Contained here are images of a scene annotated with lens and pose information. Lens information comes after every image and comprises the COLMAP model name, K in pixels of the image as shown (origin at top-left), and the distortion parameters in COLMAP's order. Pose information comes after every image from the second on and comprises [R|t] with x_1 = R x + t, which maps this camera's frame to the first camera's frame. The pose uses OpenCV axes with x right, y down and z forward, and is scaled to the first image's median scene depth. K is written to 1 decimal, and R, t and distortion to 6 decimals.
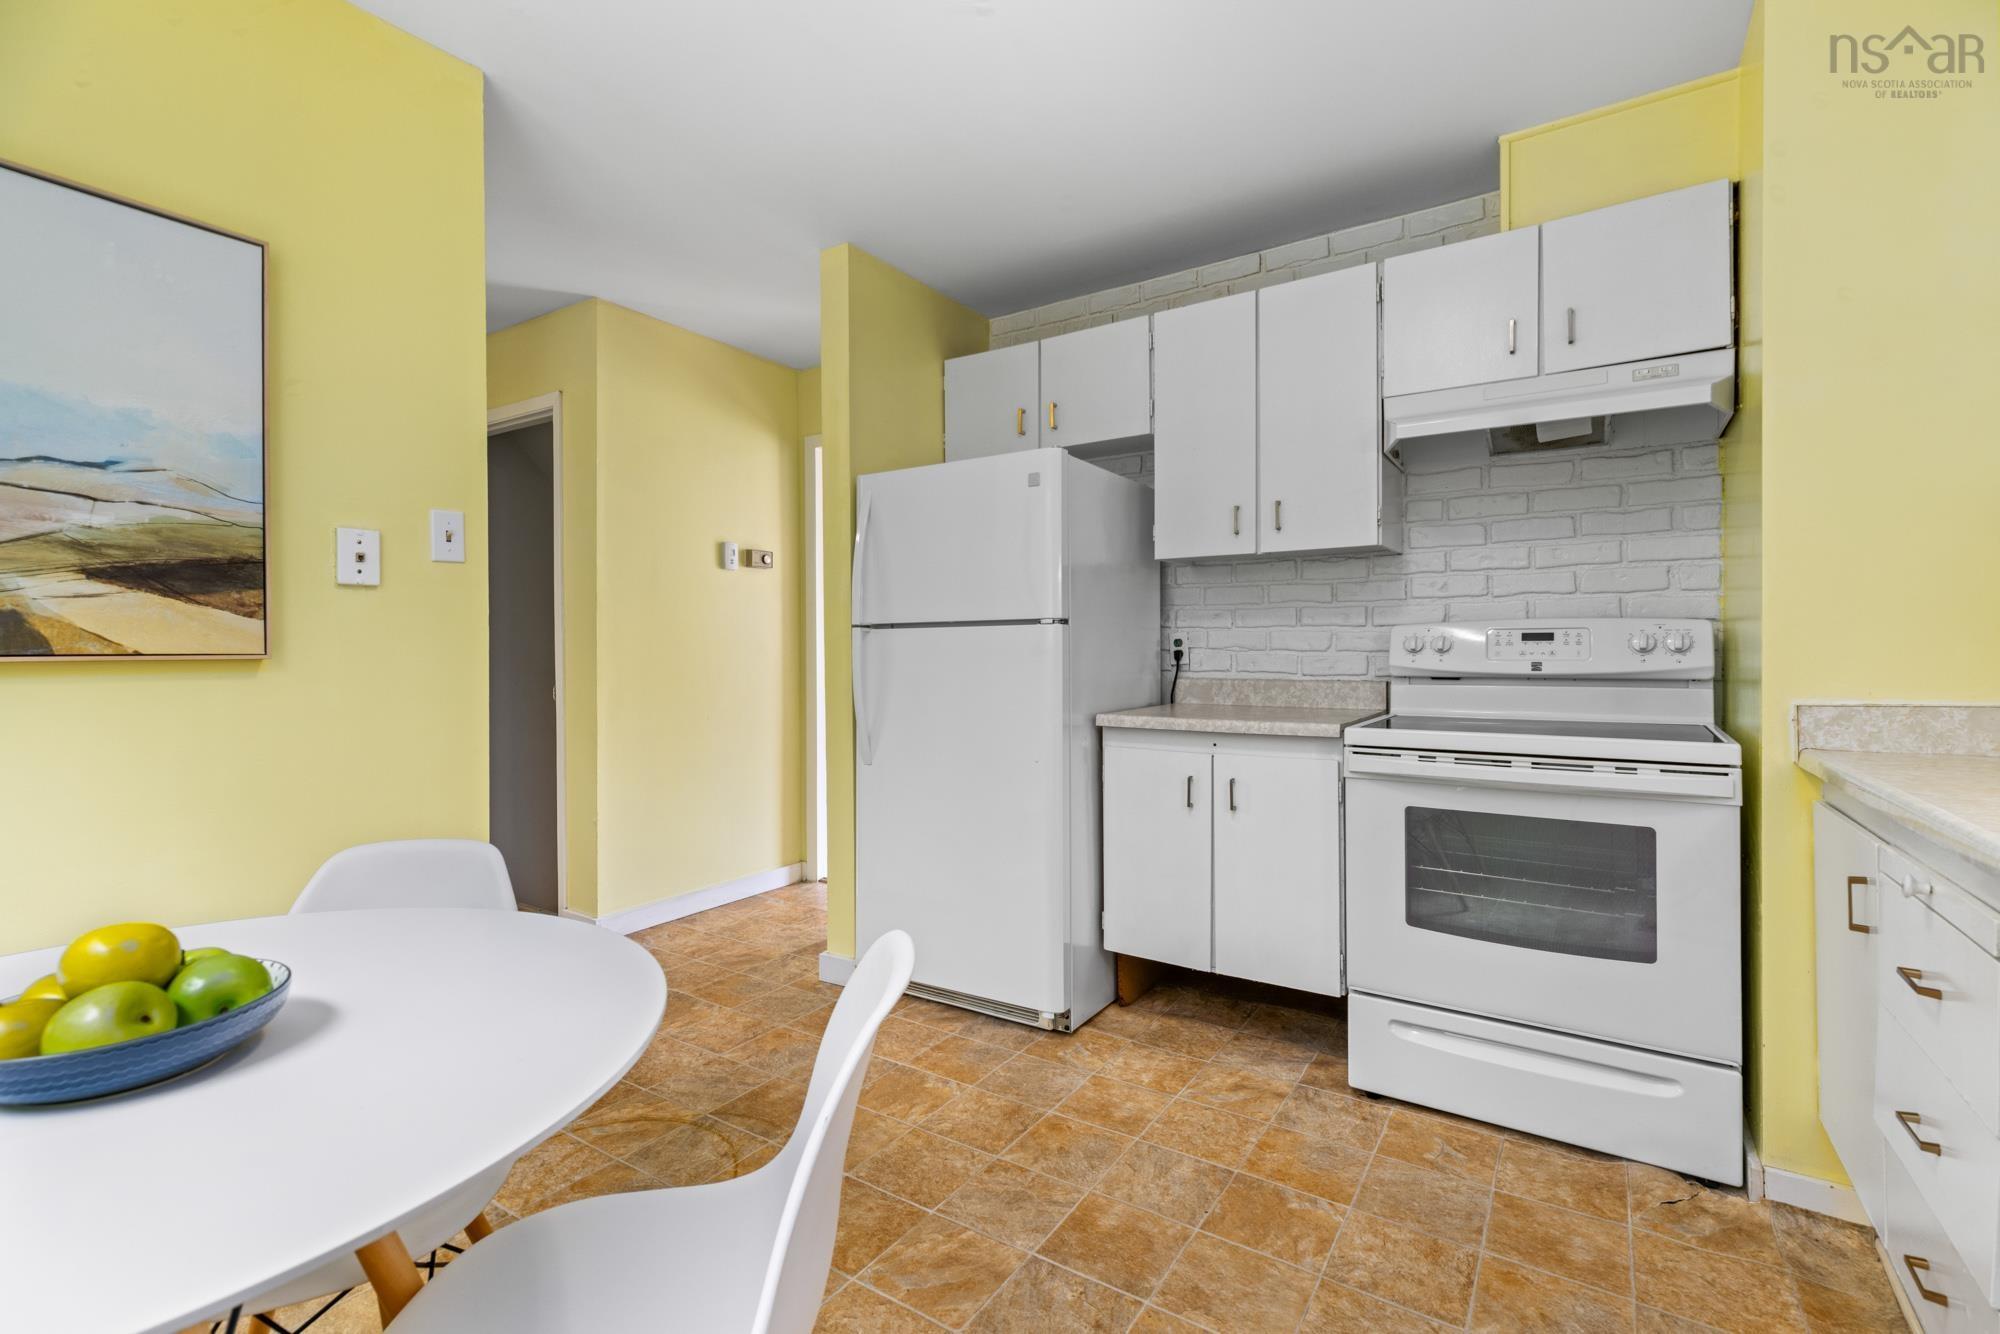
lens RADIAL K [[908.5, 0, 995.5], [0, 908.5, 660.8], [0, 0, 1]] dist [0.004335, -0.000904]
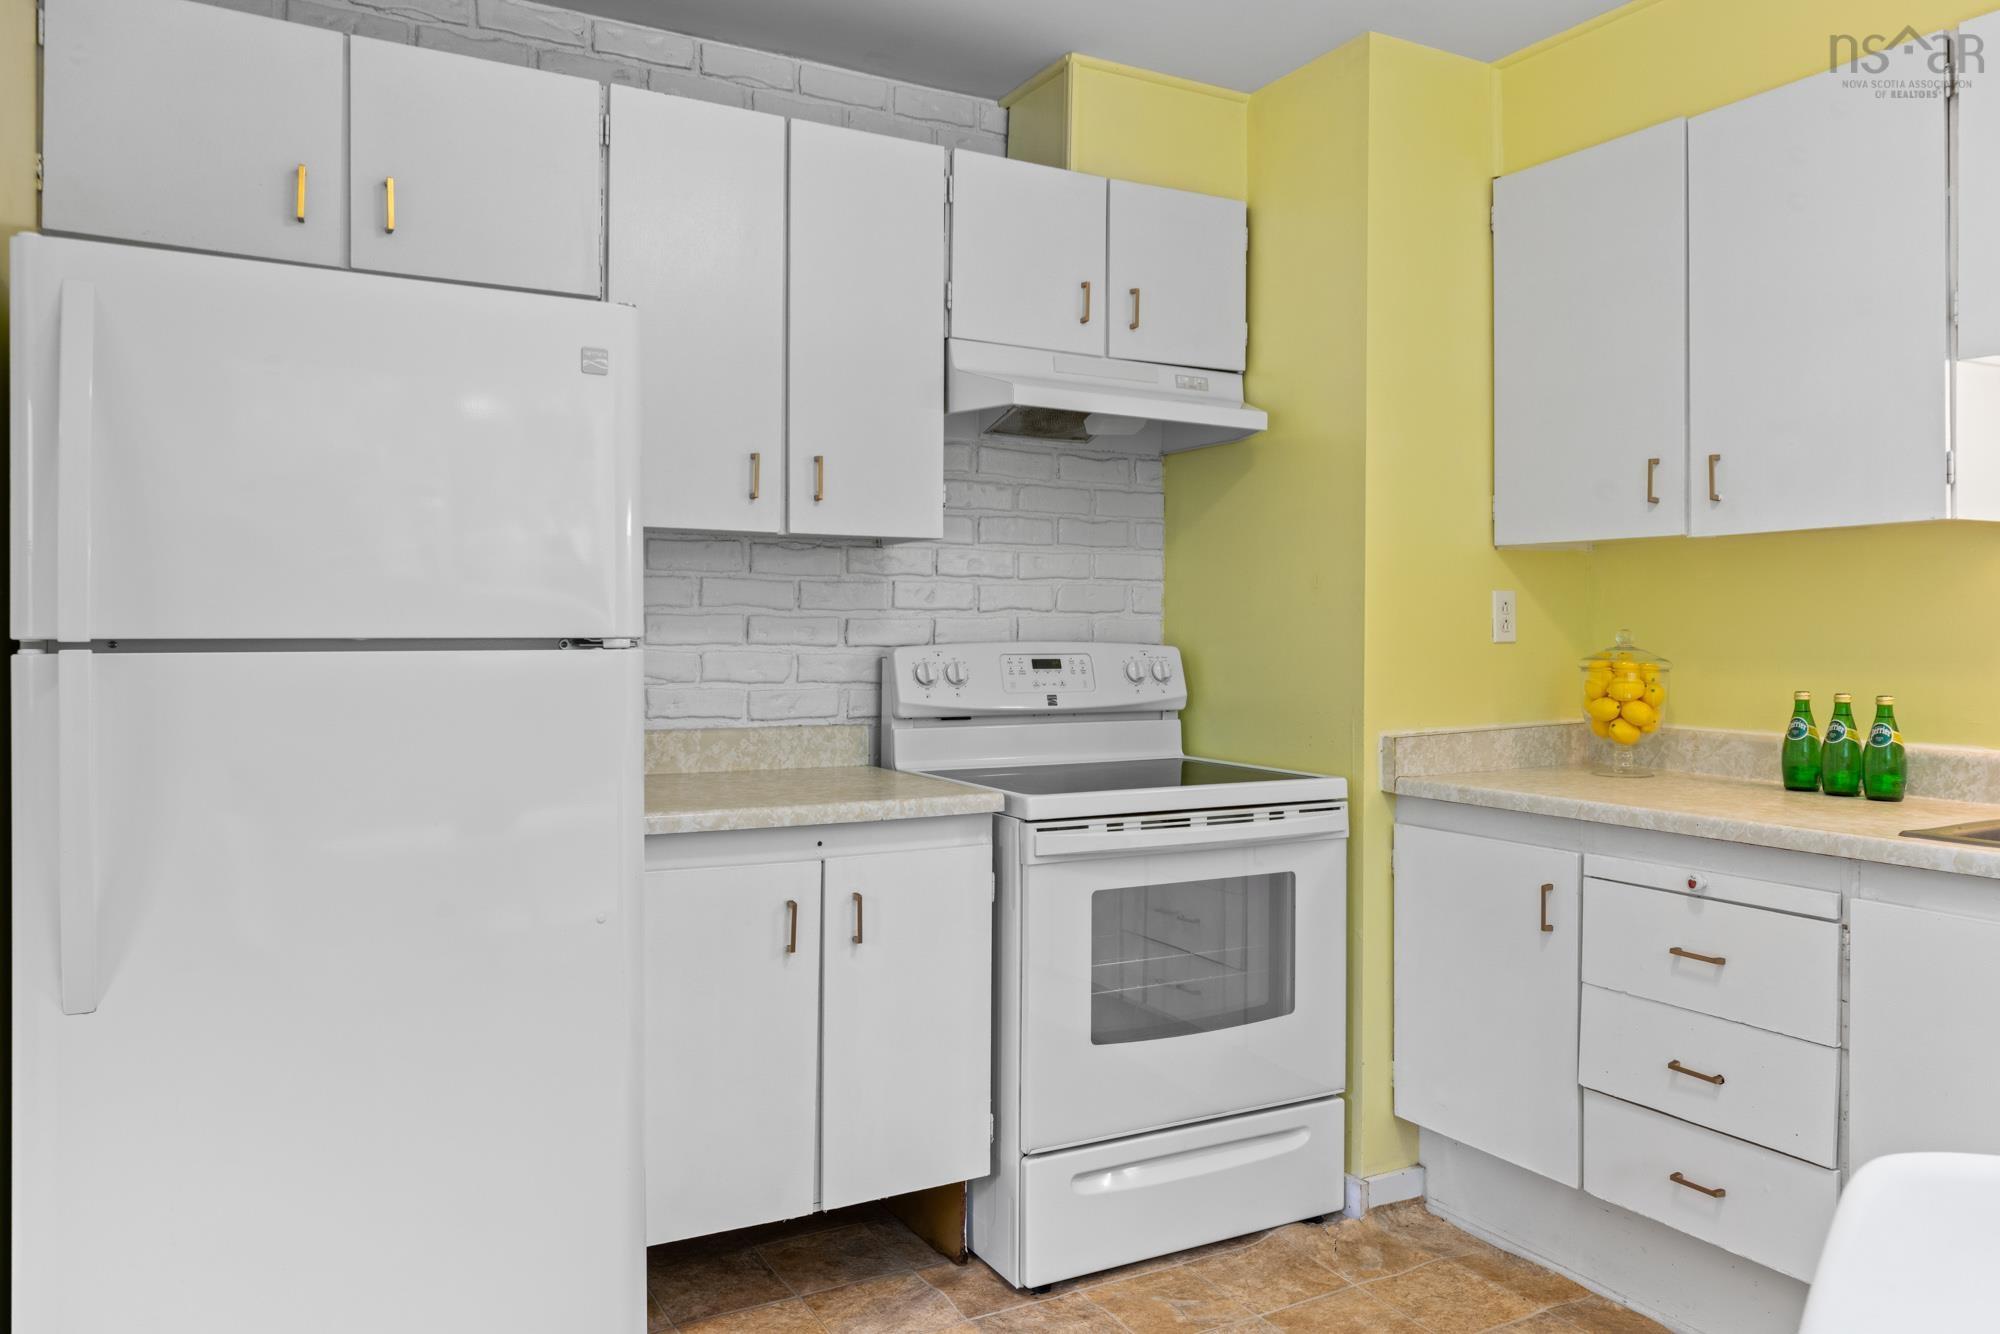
lens RADIAL K [[1386.1, 0, 999.0], [0, 1386.1, 656.3], [0, 0, 1]] dist [-0.008564, -0.001857]
pose [[0.455118, -0.005283, 0.890415, -0.597203], [0.005382, 0.999980, 0.003182, -0.041305], [-0.890415, 0.003344, 0.455138, 0.510625]]
